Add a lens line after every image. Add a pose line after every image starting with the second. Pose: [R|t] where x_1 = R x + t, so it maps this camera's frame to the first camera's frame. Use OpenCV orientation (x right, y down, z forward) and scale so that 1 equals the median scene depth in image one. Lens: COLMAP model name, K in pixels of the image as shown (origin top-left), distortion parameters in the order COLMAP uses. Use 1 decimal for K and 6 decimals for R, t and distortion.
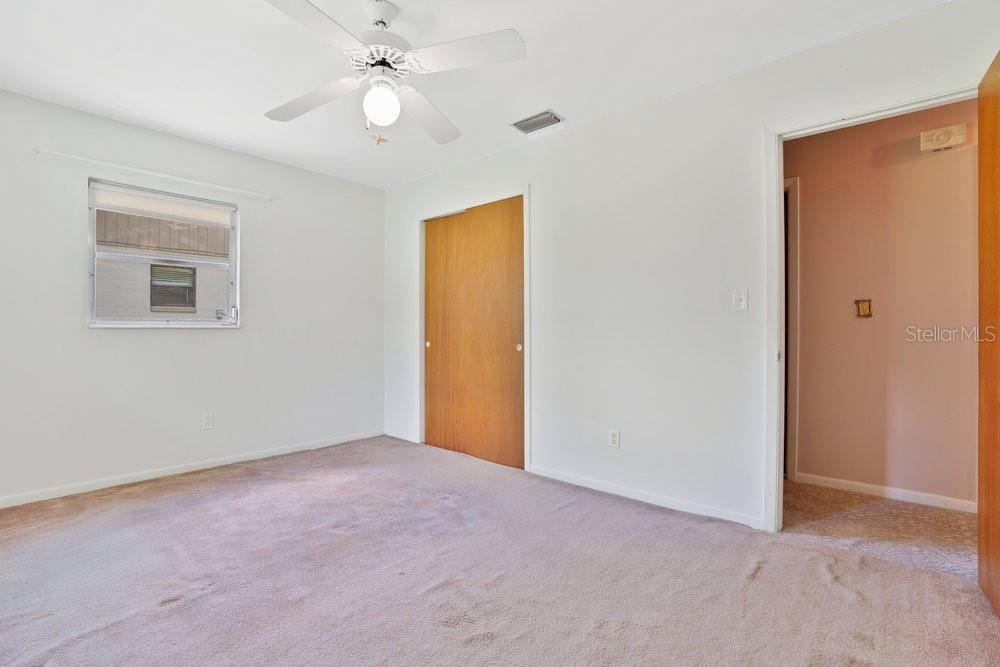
lens RADIAL K [[464.4, 0, 493.2], [0, 464.4, 333.0], [0, 0, 1]] dist [-0.065366, 0.022547]
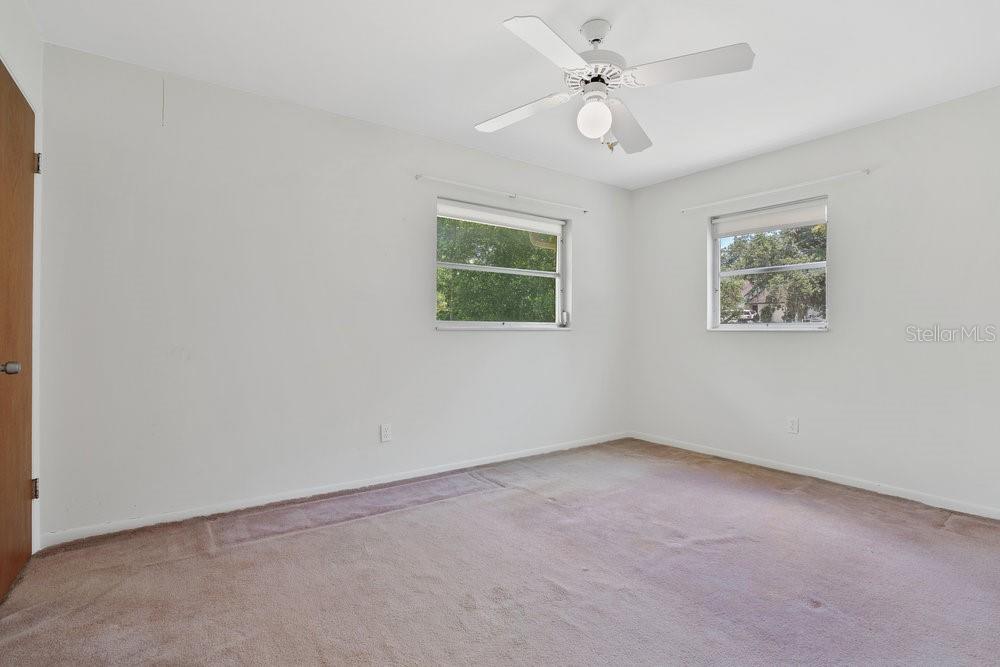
lens RADIAL K [[464.4, 0, 493.2], [0, 464.4, 333.0], [0, 0, 1]] dist [-0.065366, 0.022547]
pose [[-0.227235, 0.001762, -0.973838, 0.791989], [-0.009494, 0.999947, 0.004025, -0.007570], [0.973794, 0.010160, -0.227206, 0.964043]]
